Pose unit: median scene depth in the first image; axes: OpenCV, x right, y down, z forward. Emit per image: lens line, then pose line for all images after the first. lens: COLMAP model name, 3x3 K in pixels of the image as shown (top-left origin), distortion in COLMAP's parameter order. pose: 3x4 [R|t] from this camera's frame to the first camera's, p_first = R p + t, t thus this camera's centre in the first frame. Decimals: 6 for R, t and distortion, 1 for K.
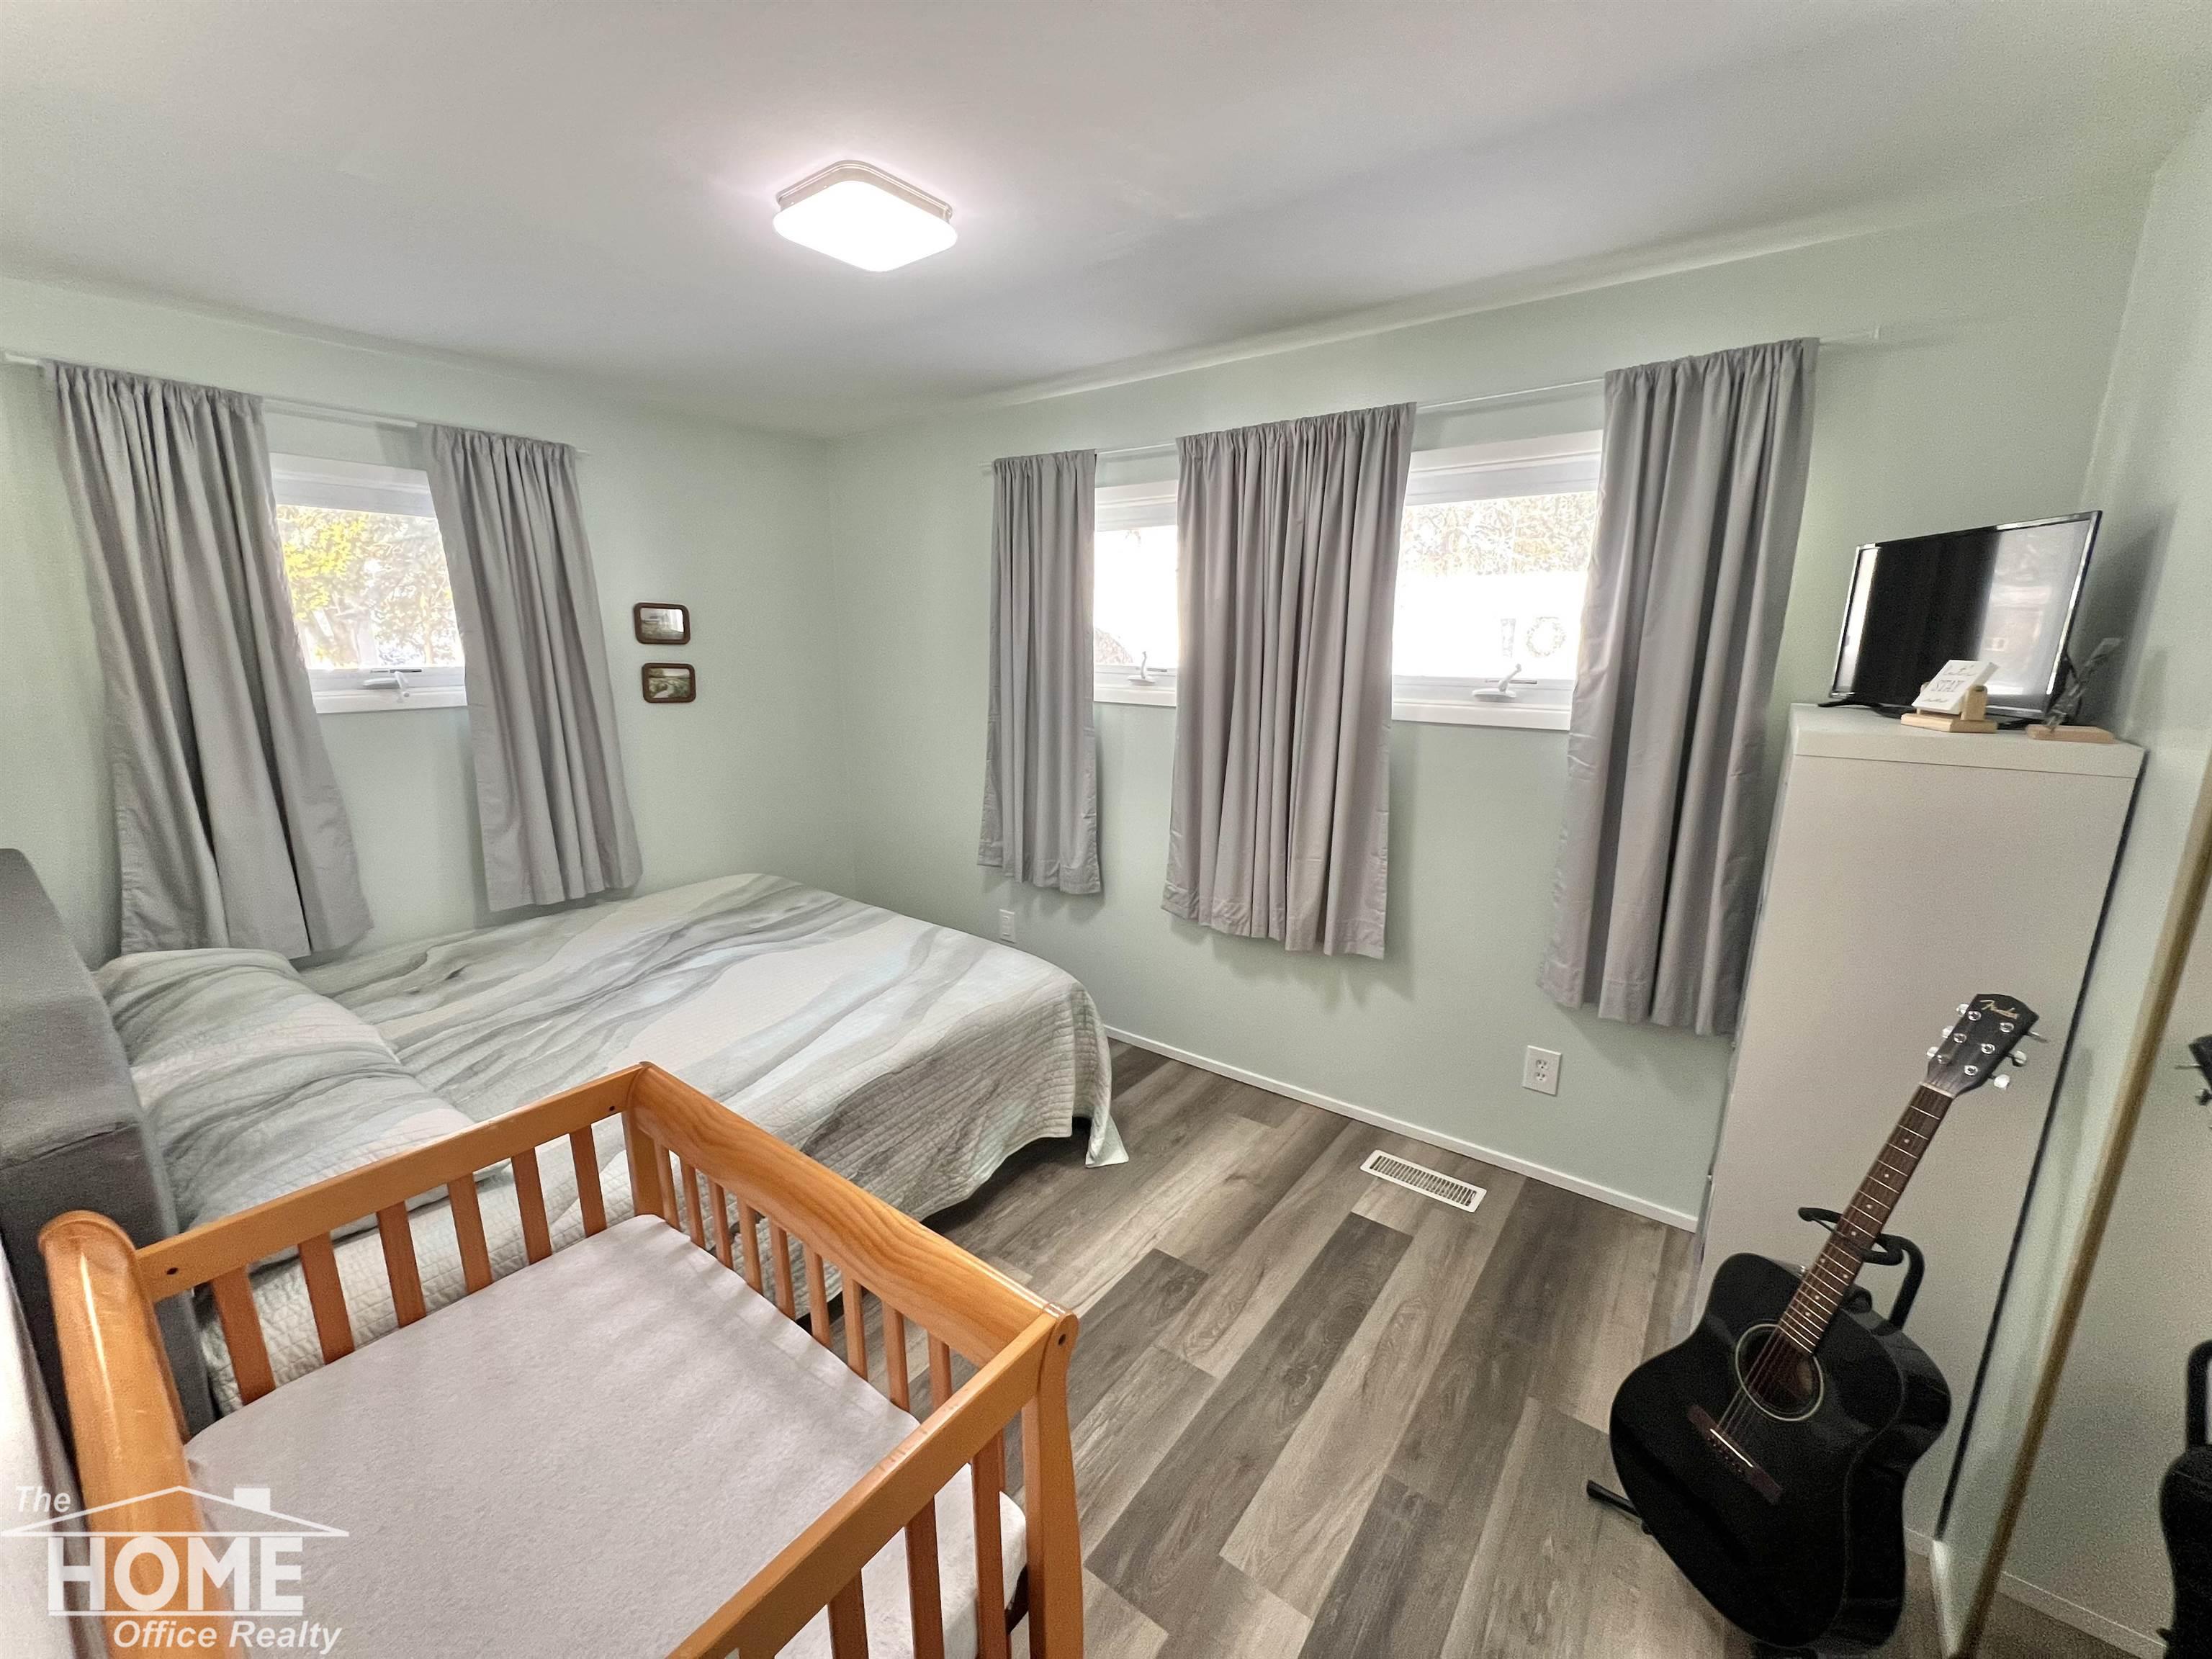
lens RADIAL K [[881.6, 0, 1108.8], [0, 881.6, 832.3], [0, 0, 1]] dist [0.000028, -0.000216]
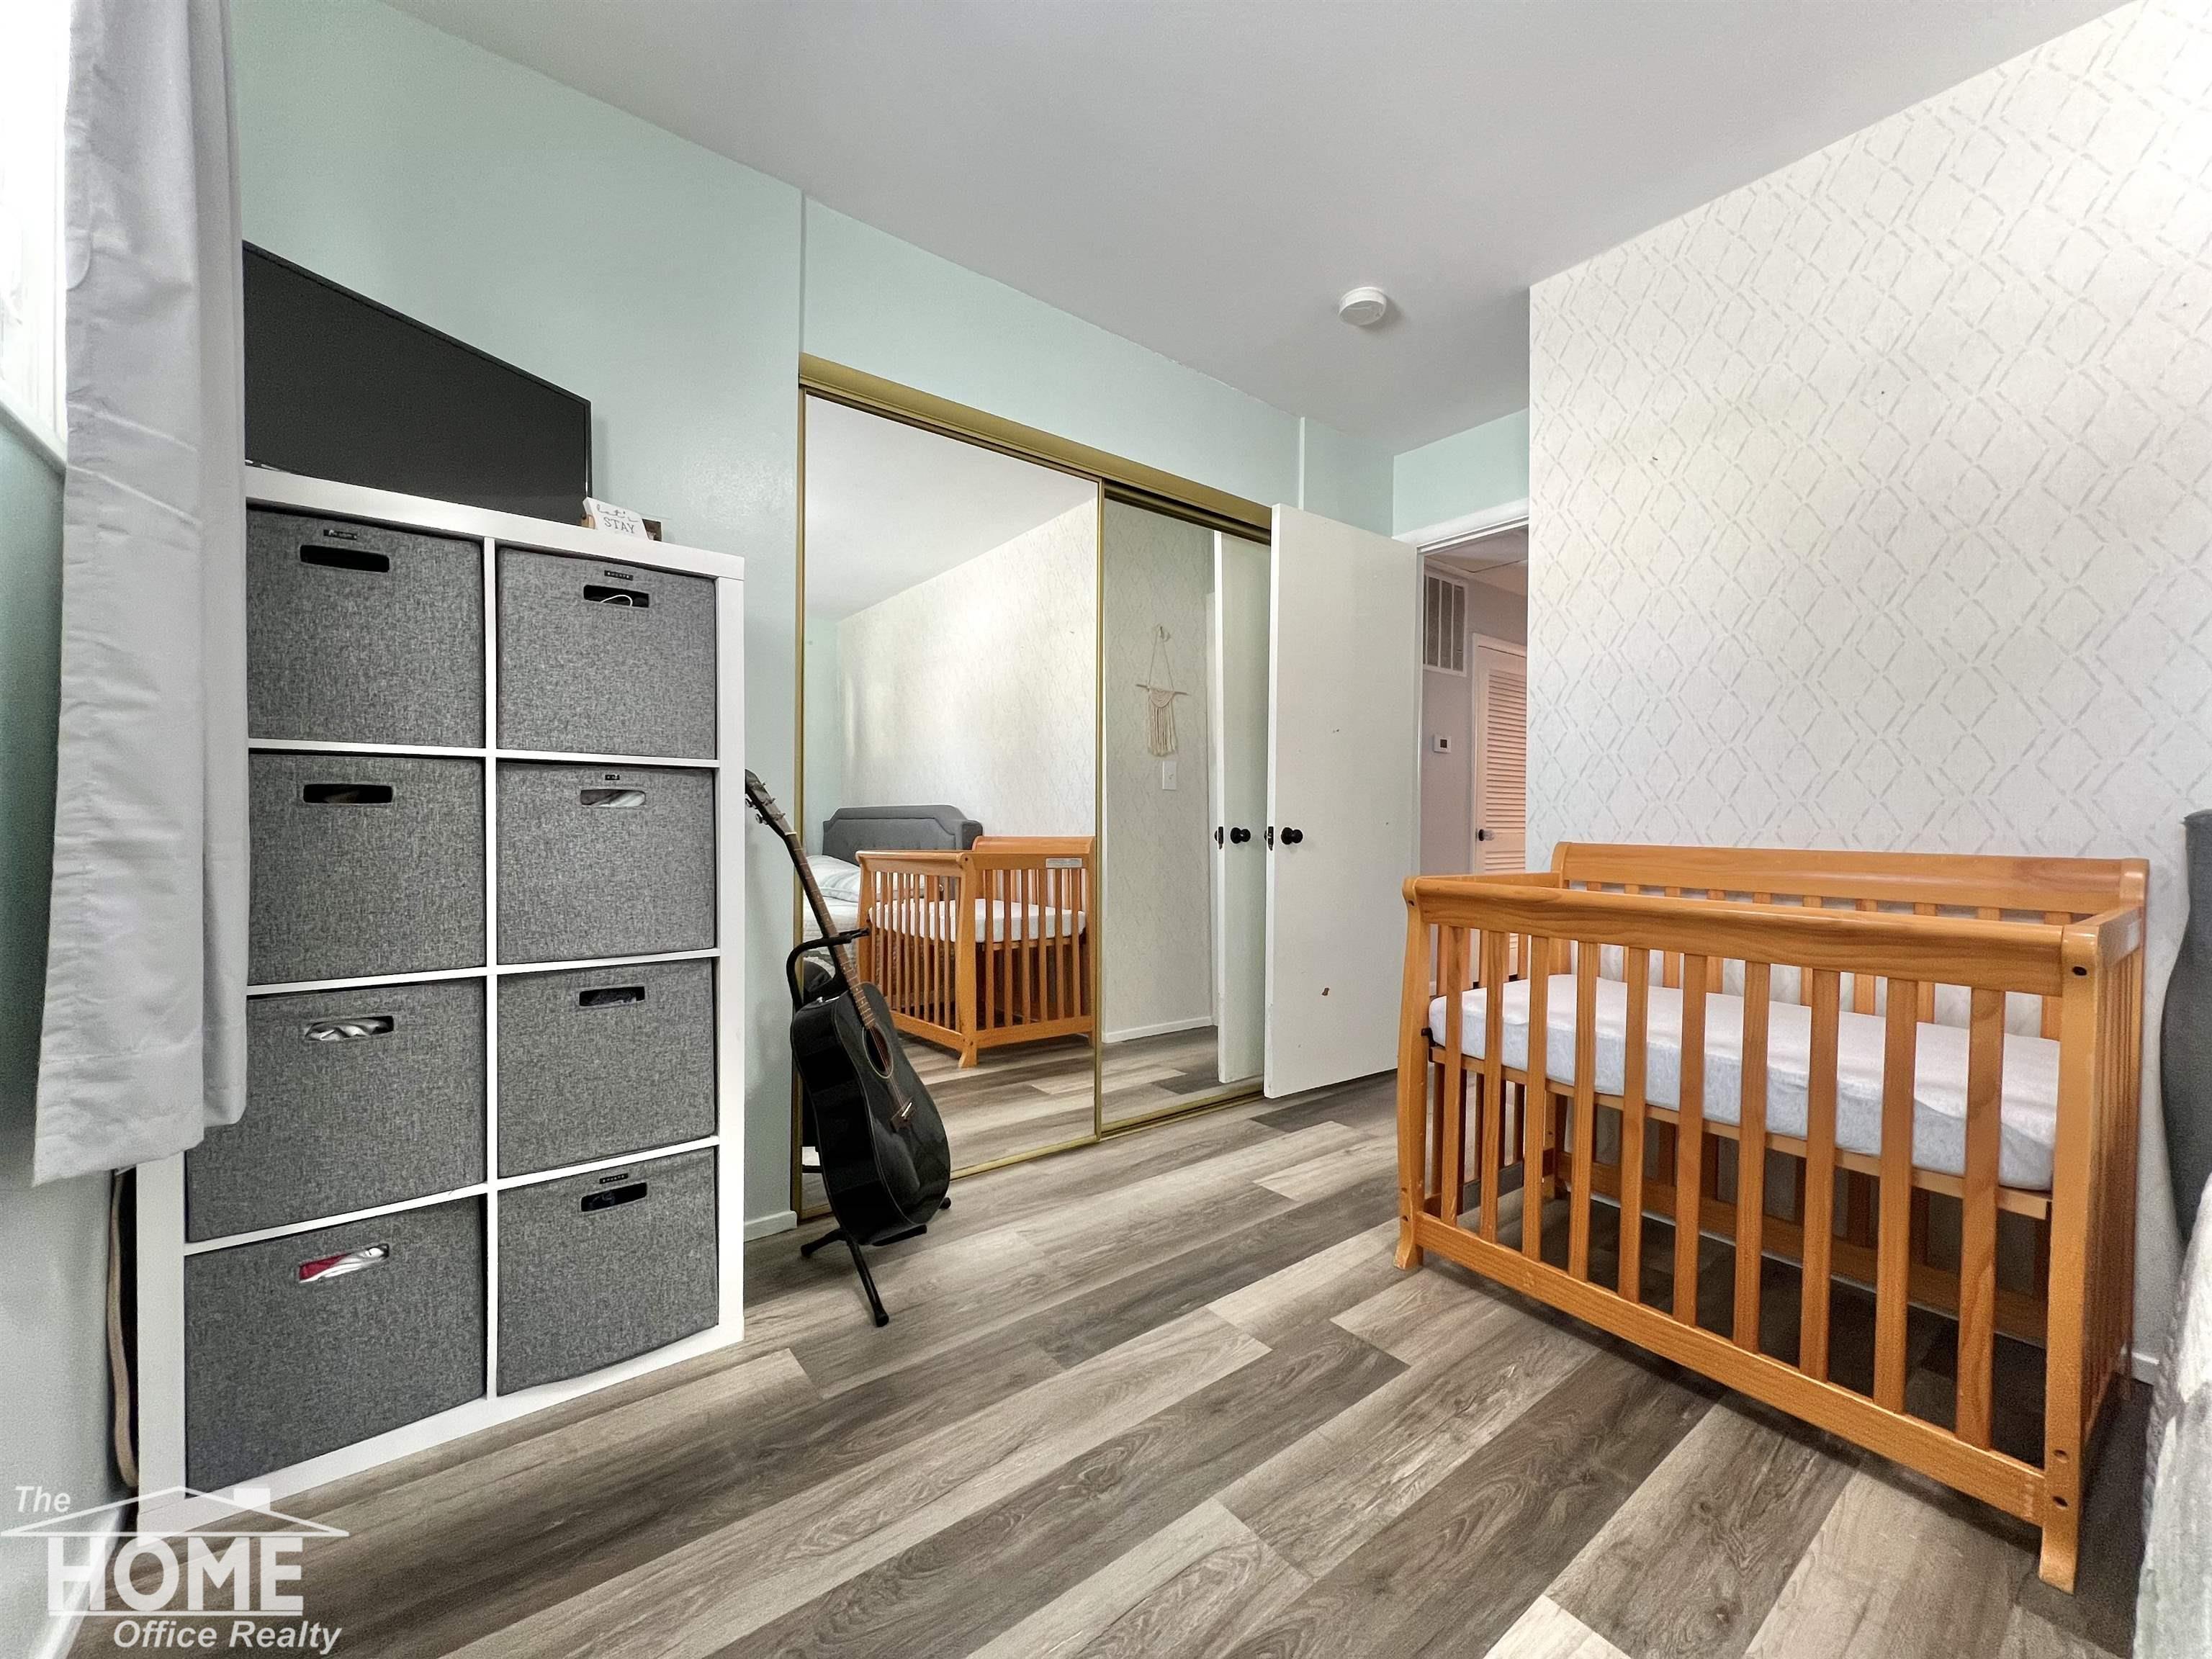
lens RADIAL K [[881.6, 0, 1108.8], [0, 881.6, 832.3], [0, 0, 1]] dist [0.000028, -0.000216]
pose [[-0.962990, -0.017427, 0.268975, 0.033019], [0.045366, 0.973193, 0.225474, -0.007432], [-0.265694, 0.229331, -0.936384, 1.419472]]
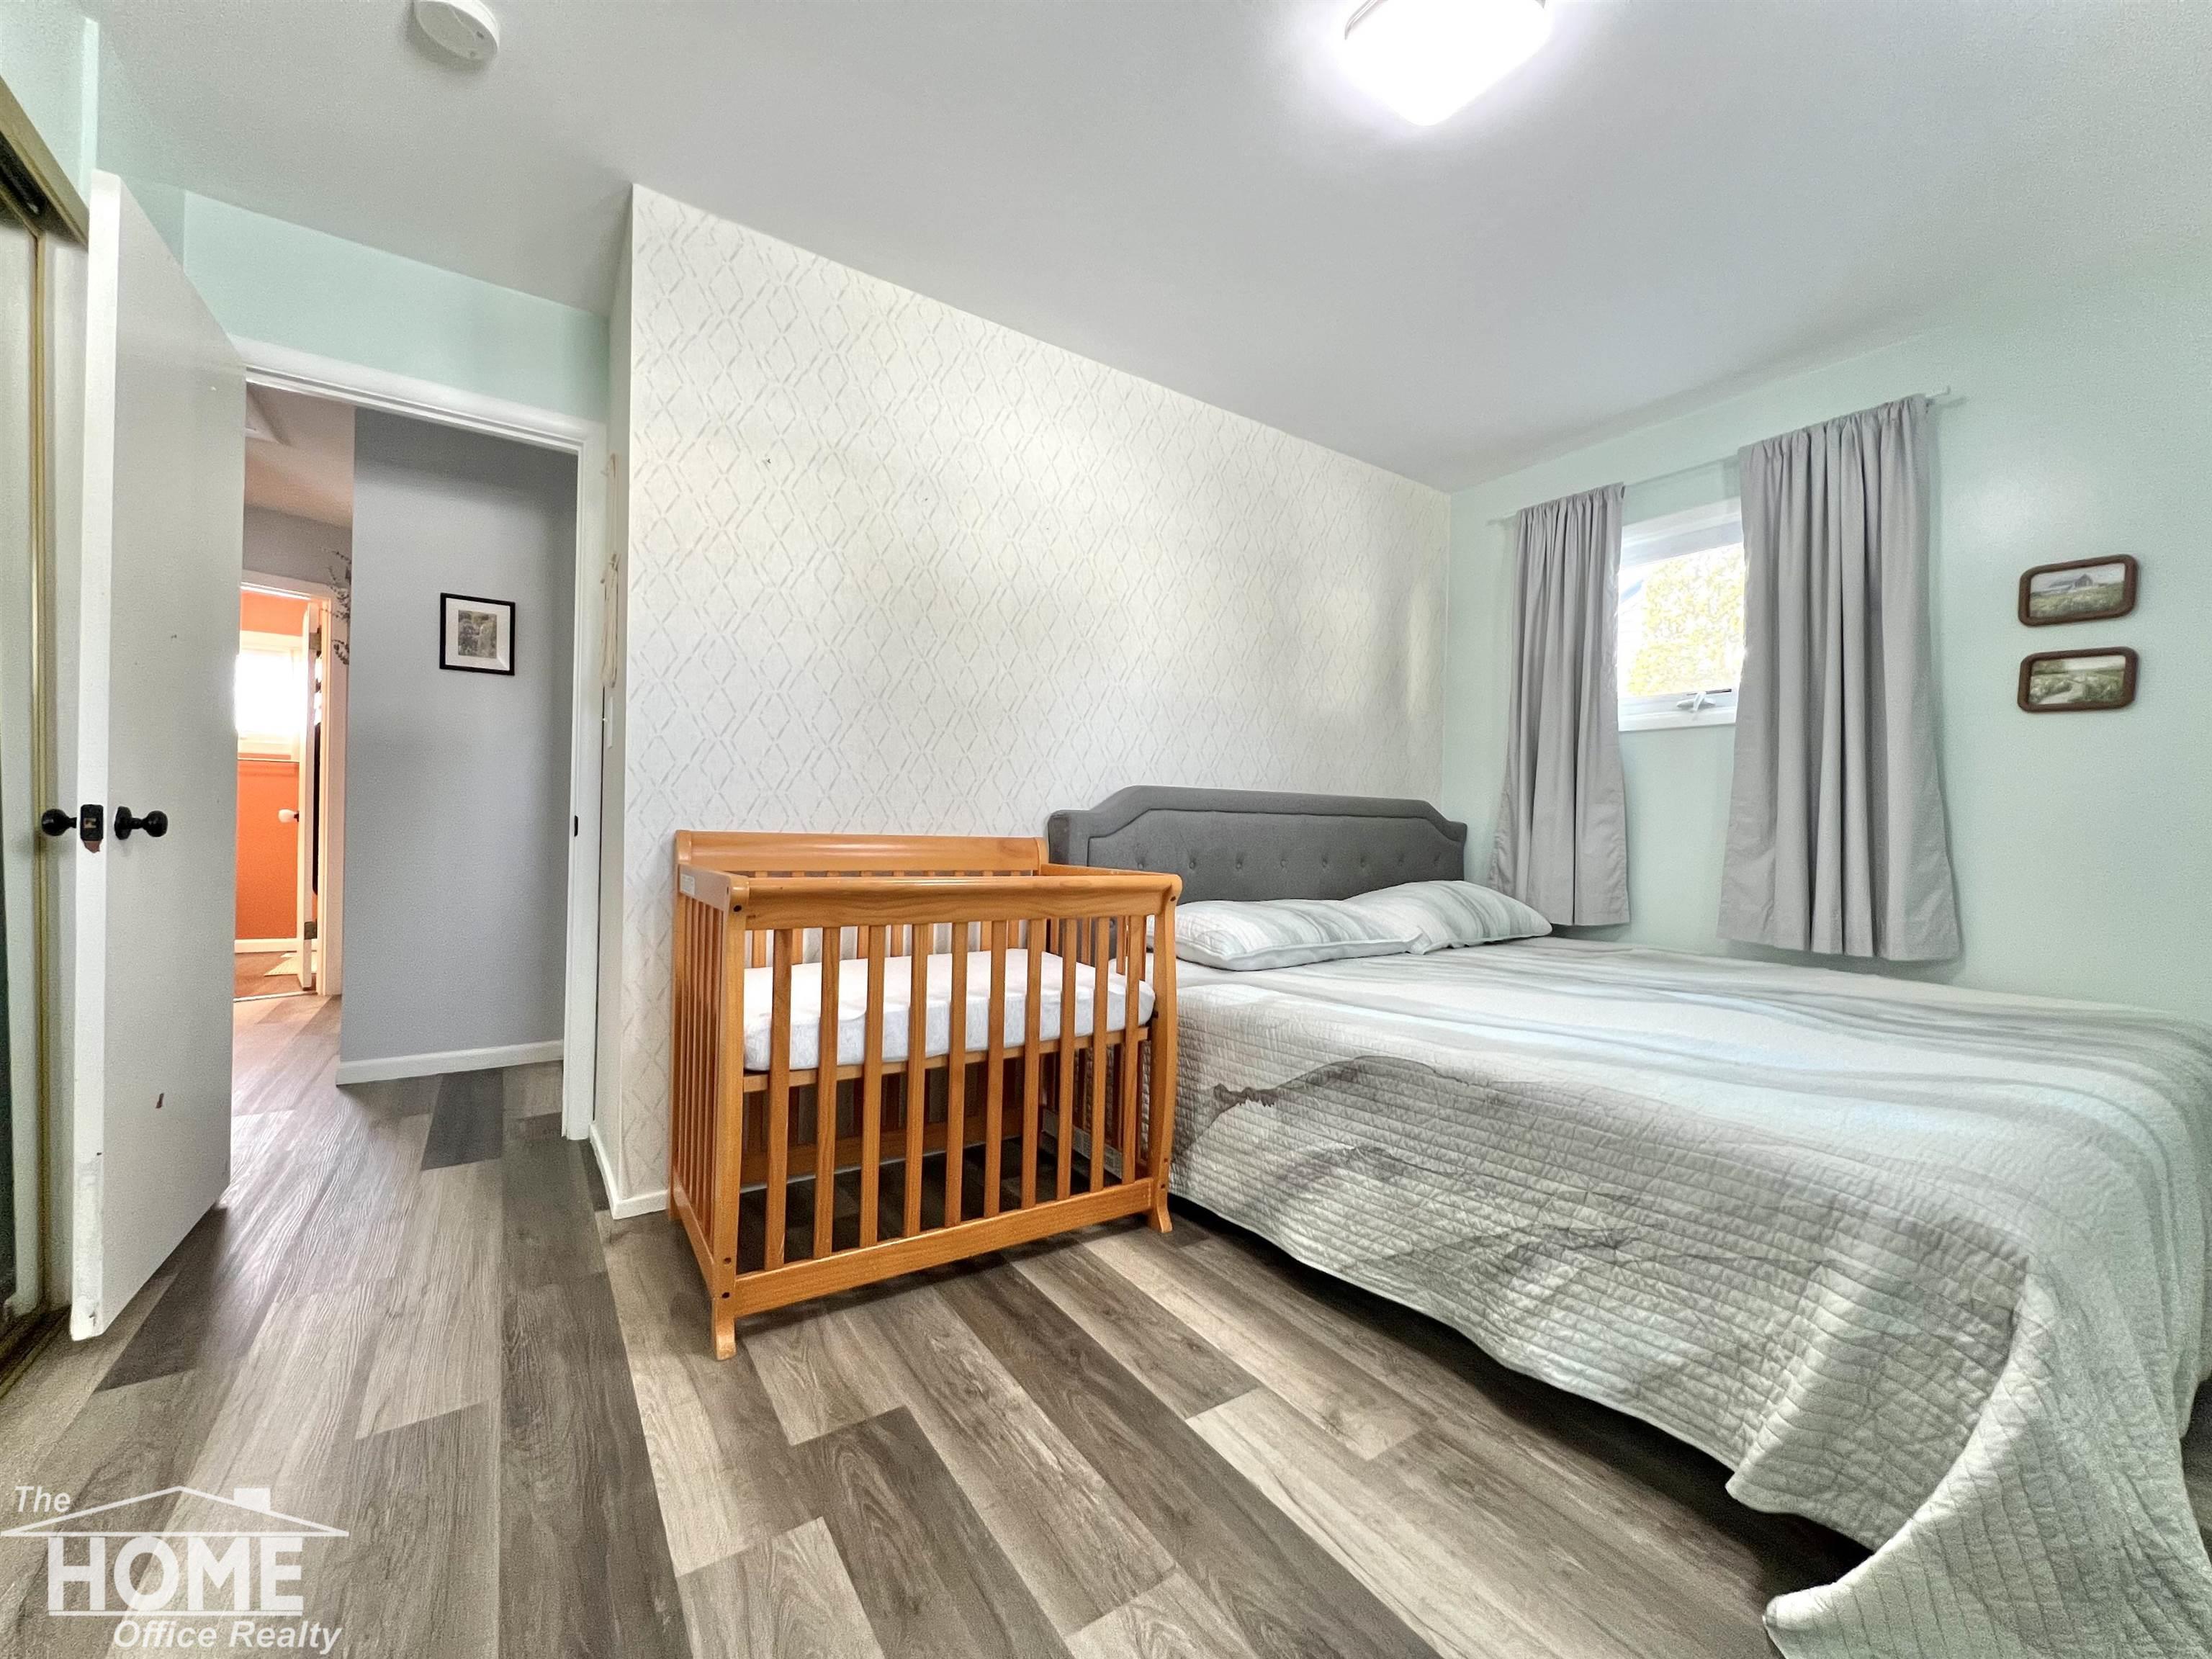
lens RADIAL K [[881.6, 0, 1108.8], [0, 881.6, 832.3], [0, 0, 1]] dist [0.000028, -0.000216]
pose [[-0.323020, -0.005415, -0.946377, 0.587359], [-0.231167, 0.970145, 0.073352, 0.094080], [0.917725, 0.242465, -0.314628, 1.004320]]
